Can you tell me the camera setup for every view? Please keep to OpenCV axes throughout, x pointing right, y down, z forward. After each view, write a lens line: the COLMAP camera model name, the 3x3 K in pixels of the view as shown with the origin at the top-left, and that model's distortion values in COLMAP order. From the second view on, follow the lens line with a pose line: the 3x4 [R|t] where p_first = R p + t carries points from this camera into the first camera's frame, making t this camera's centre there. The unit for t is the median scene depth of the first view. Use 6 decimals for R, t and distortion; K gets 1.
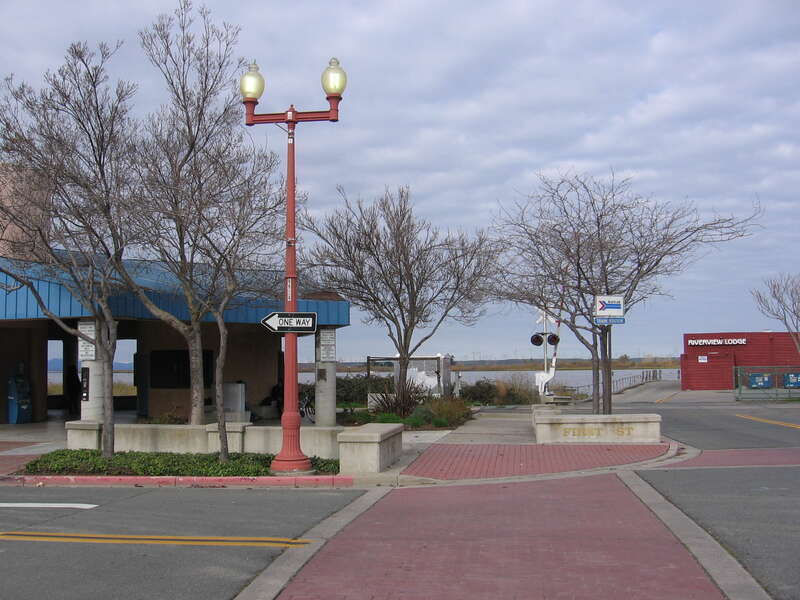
lens RADIAL K [[899.2, 0, 400.0], [0, 899.2, 300.0], [0, 0, 1]] dist [-0.121876, 0.044736]
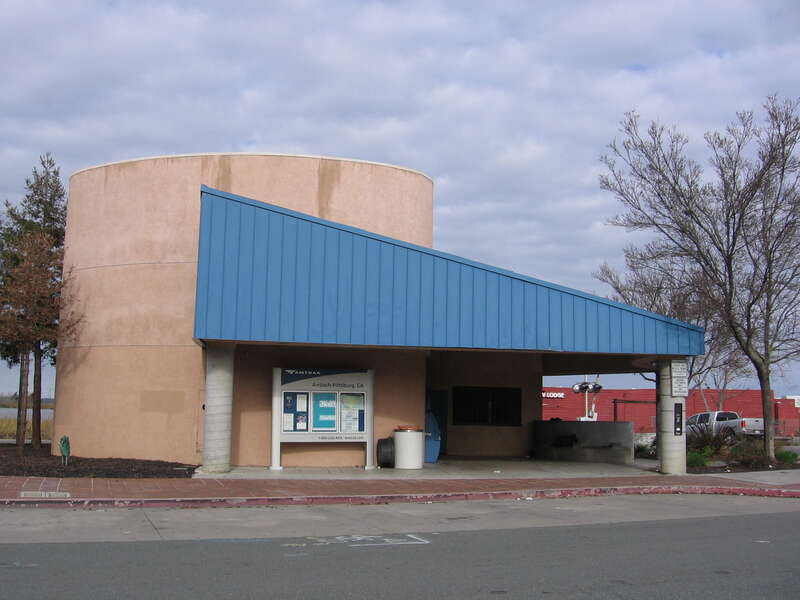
lens RADIAL K [[899.2, 0, 400.0], [0, 899.2, 300.0], [0, 0, 1]] dist [-0.121876, 0.044736]
pose [[0.887959, 0.089523, 0.451125, -0.327663], [-0.067852, 0.995639, -0.064025, 0.013039], [-0.454890, 0.026242, 0.890161, 0.065675]]
